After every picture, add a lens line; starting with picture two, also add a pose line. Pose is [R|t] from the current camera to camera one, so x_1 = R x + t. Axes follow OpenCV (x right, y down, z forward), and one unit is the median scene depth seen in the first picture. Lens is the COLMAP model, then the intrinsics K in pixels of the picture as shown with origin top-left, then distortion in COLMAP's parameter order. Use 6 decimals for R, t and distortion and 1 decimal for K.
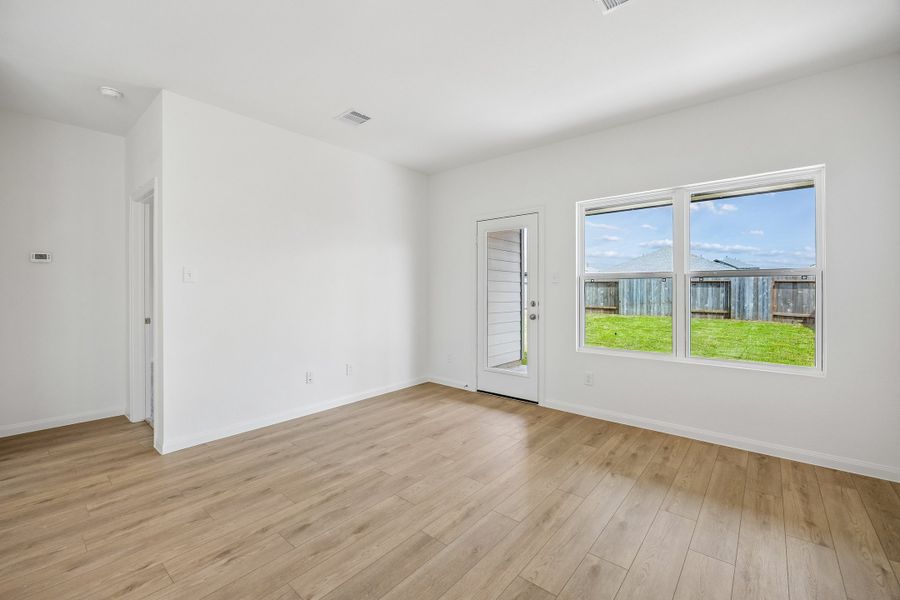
lens RADIAL K [[376.6, 0, 448.5], [0, 376.6, 290.4], [0, 0, 1]] dist [-0.009168, 0.000027]
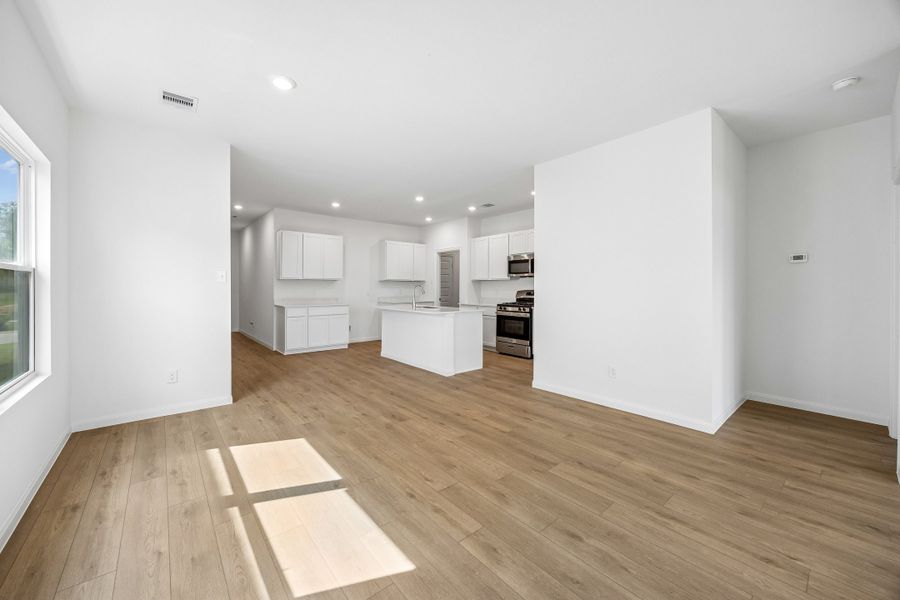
lens RADIAL K [[344.6, 0, 443.5], [0, 344.6, 283.1], [0, 0, 1]] dist [-0.002230, -0.000366]
pose [[-0.174657, -0.012141, -0.984554, 0.197851], [-0.000930, 0.999926, -0.012166, 0.002887], [0.984629, -0.001209, -0.174655, 0.159742]]
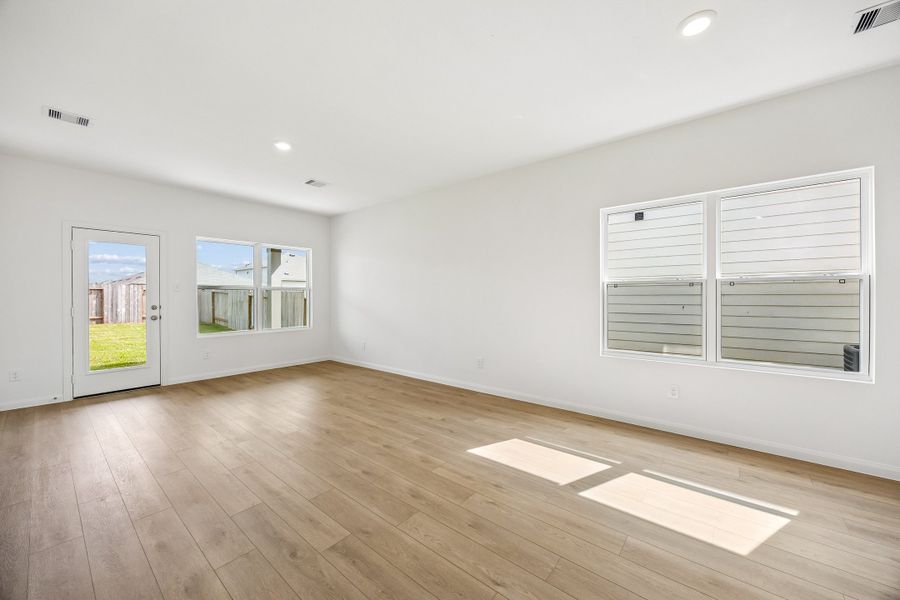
lens RADIAL K [[344.6, 0, 443.8], [0, 344.6, 298.0], [0, 0, 1]] dist [-0.002230, -0.000366]
pose [[-0.003110, -0.005141, 0.999982, -1.574409], [0.004652, 0.999976, 0.005156, 0.004871], [-0.999984, 0.004668, -0.003087, 0.076557]]
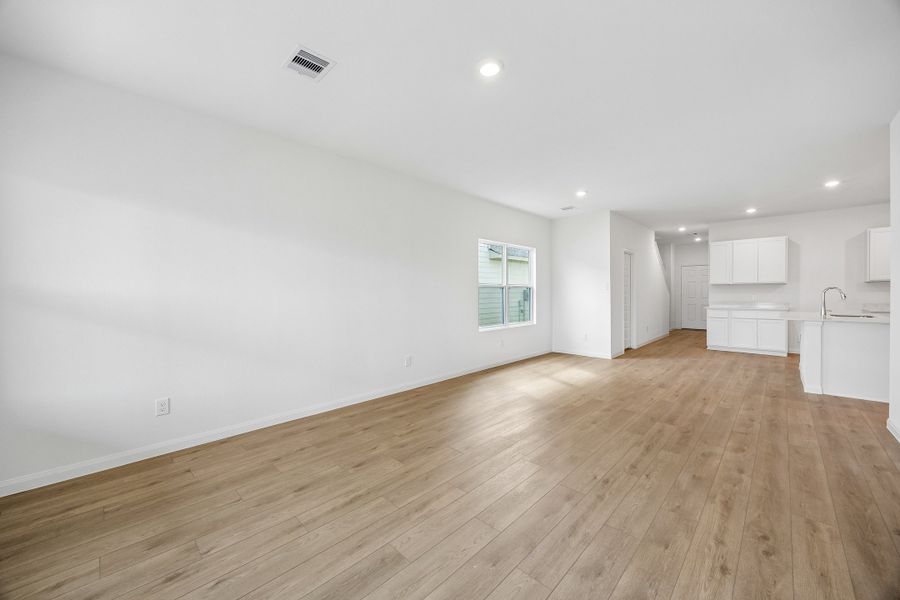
lens RADIAL K [[344.6, 0, 453.3], [0, 344.6, 296.3], [0, 0, 1]] dist [-0.002230, -0.000366]
pose [[-0.998500, 0.005323, 0.054489, -0.076685], [0.006019, 0.999902, 0.012611, -0.006544], [-0.054416, 0.012920, -0.998435, 1.710929]]
